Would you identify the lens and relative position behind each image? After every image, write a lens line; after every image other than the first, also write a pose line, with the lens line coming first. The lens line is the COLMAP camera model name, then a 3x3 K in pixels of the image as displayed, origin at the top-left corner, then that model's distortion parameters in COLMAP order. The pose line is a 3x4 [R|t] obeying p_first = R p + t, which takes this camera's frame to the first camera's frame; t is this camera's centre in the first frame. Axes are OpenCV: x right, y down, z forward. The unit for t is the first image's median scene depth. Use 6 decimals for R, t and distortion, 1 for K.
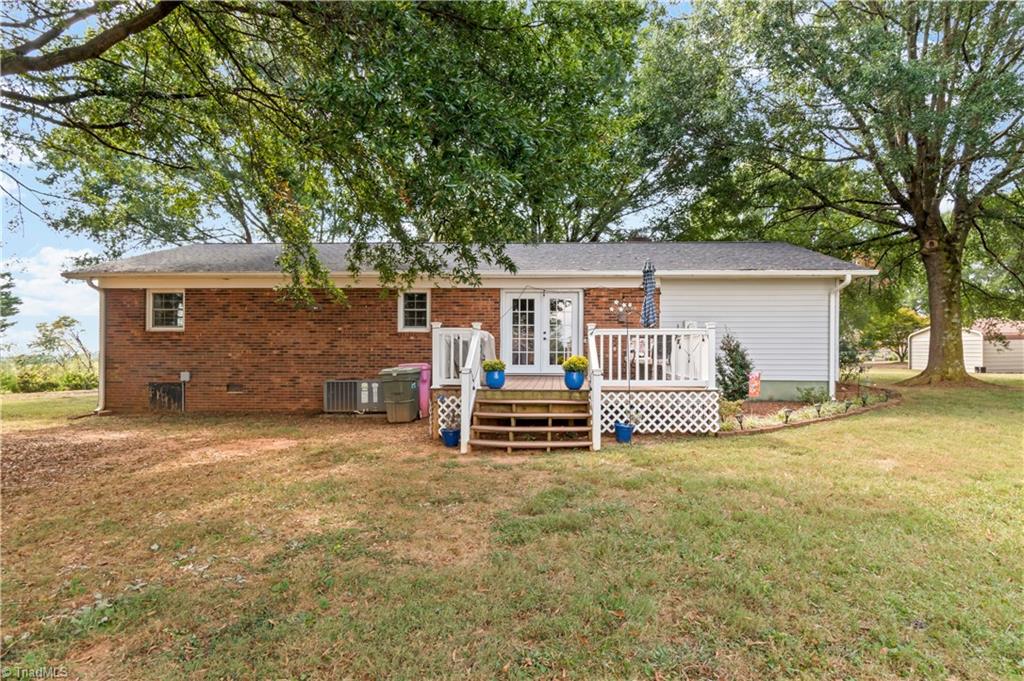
lens RADIAL K [[550.0, 0, 511.7], [0, 550.0, 349.6], [0, 0, 1]] dist [-0.008123, -0.000251]
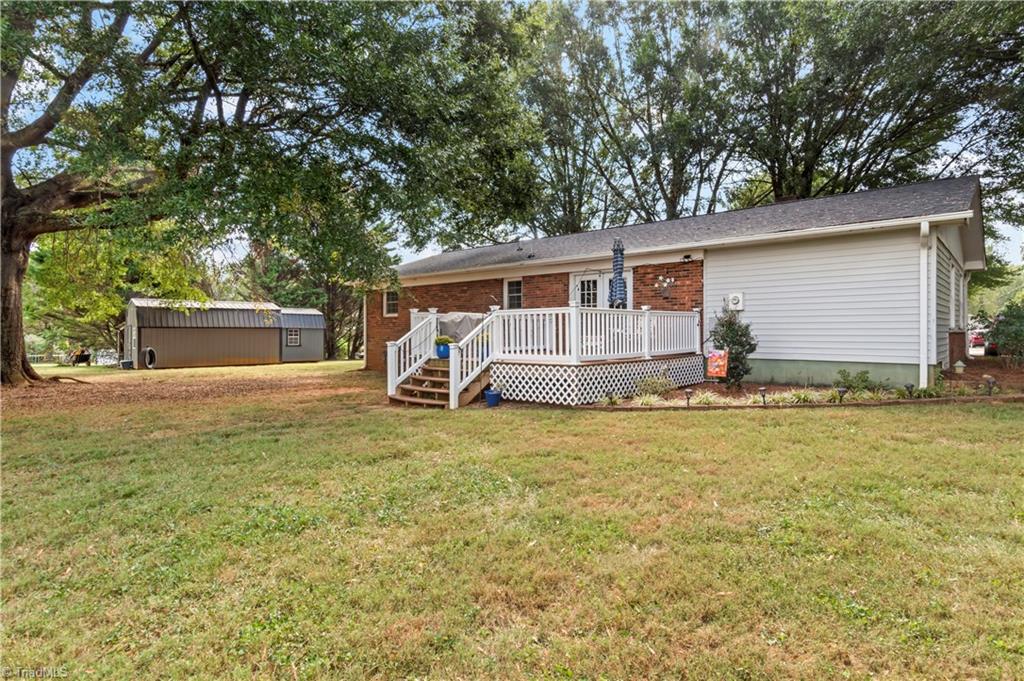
lens RADIAL K [[550.0, 0, 510.1], [0, 550.0, 334.9], [0, 0, 1]] dist [-0.008123, -0.000251]
pose [[0.786914, -0.002967, -0.617056, 0.588761], [0.015317, 0.999774, 0.014727, -0.002403], [0.616873, -0.021040, 0.786782, 0.051204]]
